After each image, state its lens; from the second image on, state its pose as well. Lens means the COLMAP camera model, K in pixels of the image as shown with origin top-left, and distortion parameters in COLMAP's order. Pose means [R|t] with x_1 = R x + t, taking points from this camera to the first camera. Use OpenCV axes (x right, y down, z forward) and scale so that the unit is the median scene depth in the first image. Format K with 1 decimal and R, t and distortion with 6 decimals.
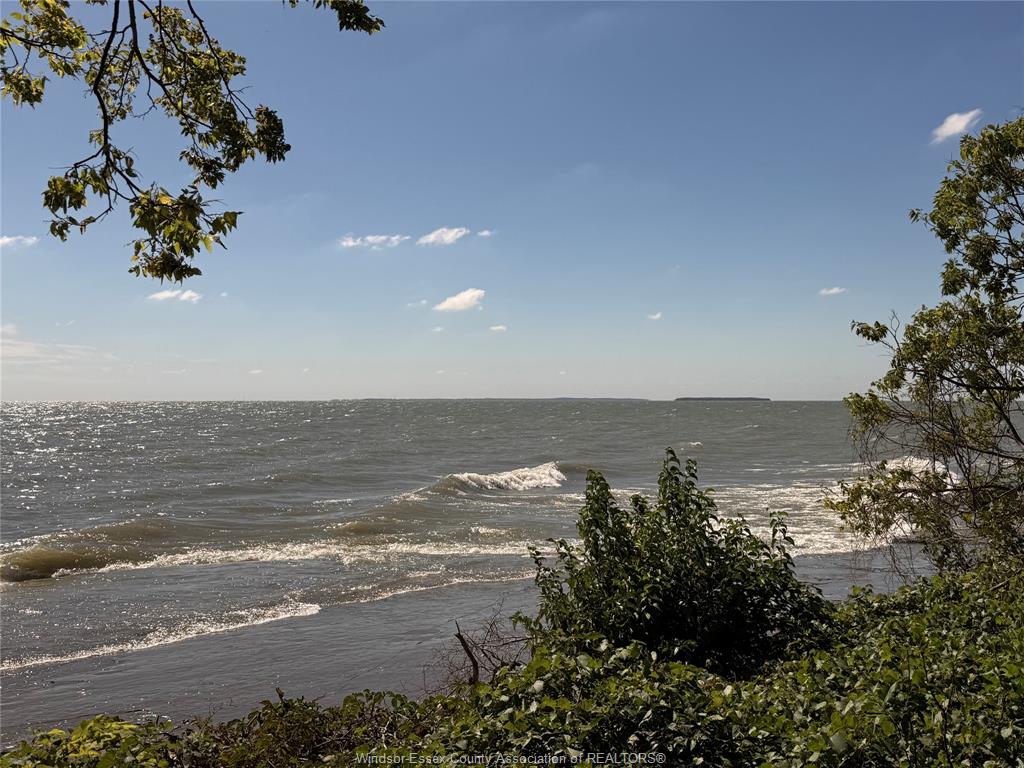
lens RADIAL K [[1194.9, 0, 505.0], [0, 1194.9, 384.4], [0, 0, 1]] dist [0.018571, 0.000000]
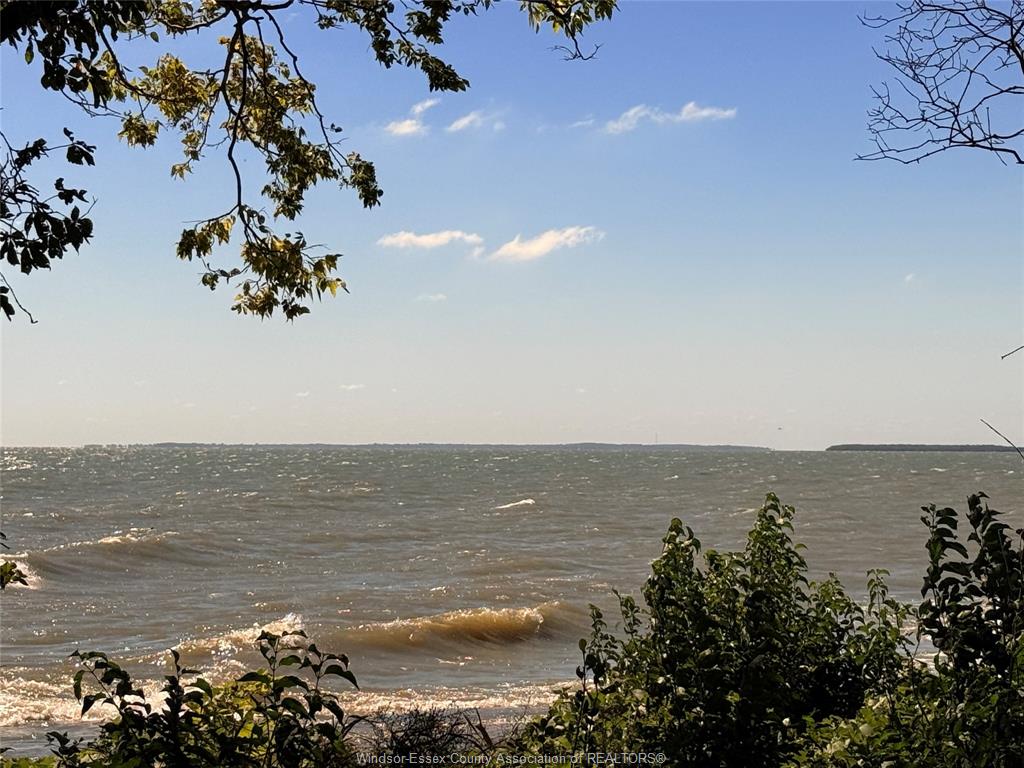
lens RADIAL K [[2634.8, 0, 507.8], [0, 2634.8, 385.5], [0, 0, 1]] dist [-0.798011, 0.000000]
pose [[0.999802, 0.011512, 0.016220, -0.092873], [-0.011345, 0.999883, -0.010301, -0.001064], [-0.016337, 0.010115, 0.999815, -1.251791]]
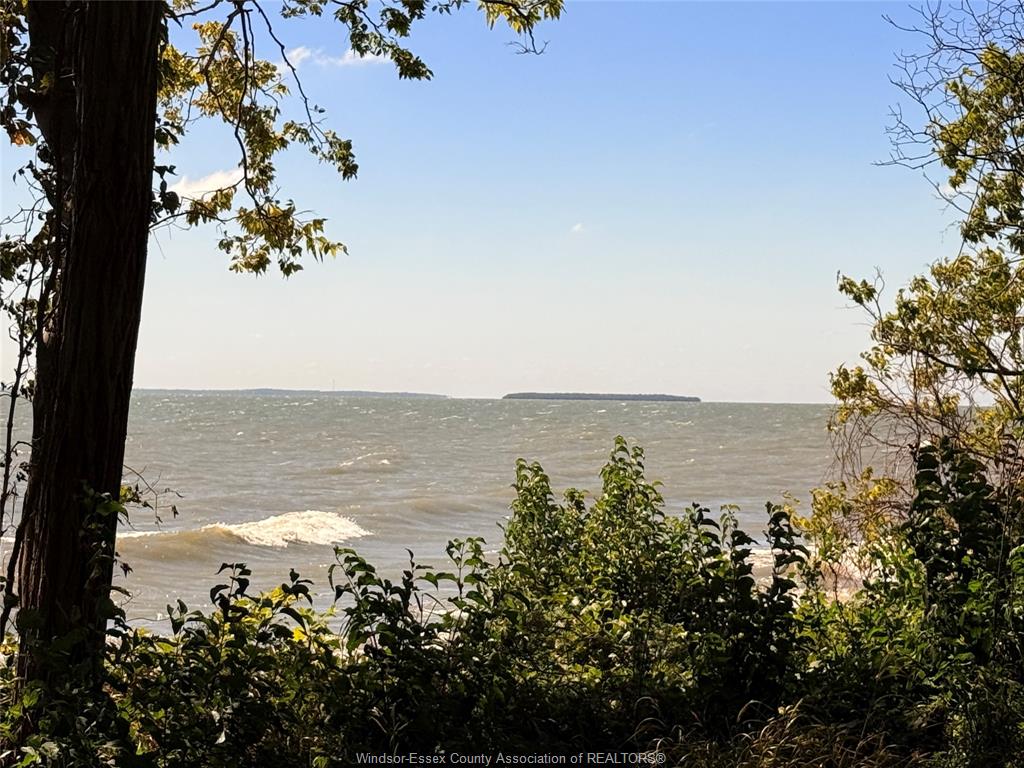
lens RADIAL K [[2634.8, 0, 514.3], [0, 2634.8, 386.8], [0, 0, 1]] dist [-0.798011, 0.000000]
pose [[0.988739, 0.022297, 0.147983, -0.376095], [-0.023778, 0.999683, 0.008246, 0.002042], [-0.147752, -0.011672, 0.988956, -1.547004]]
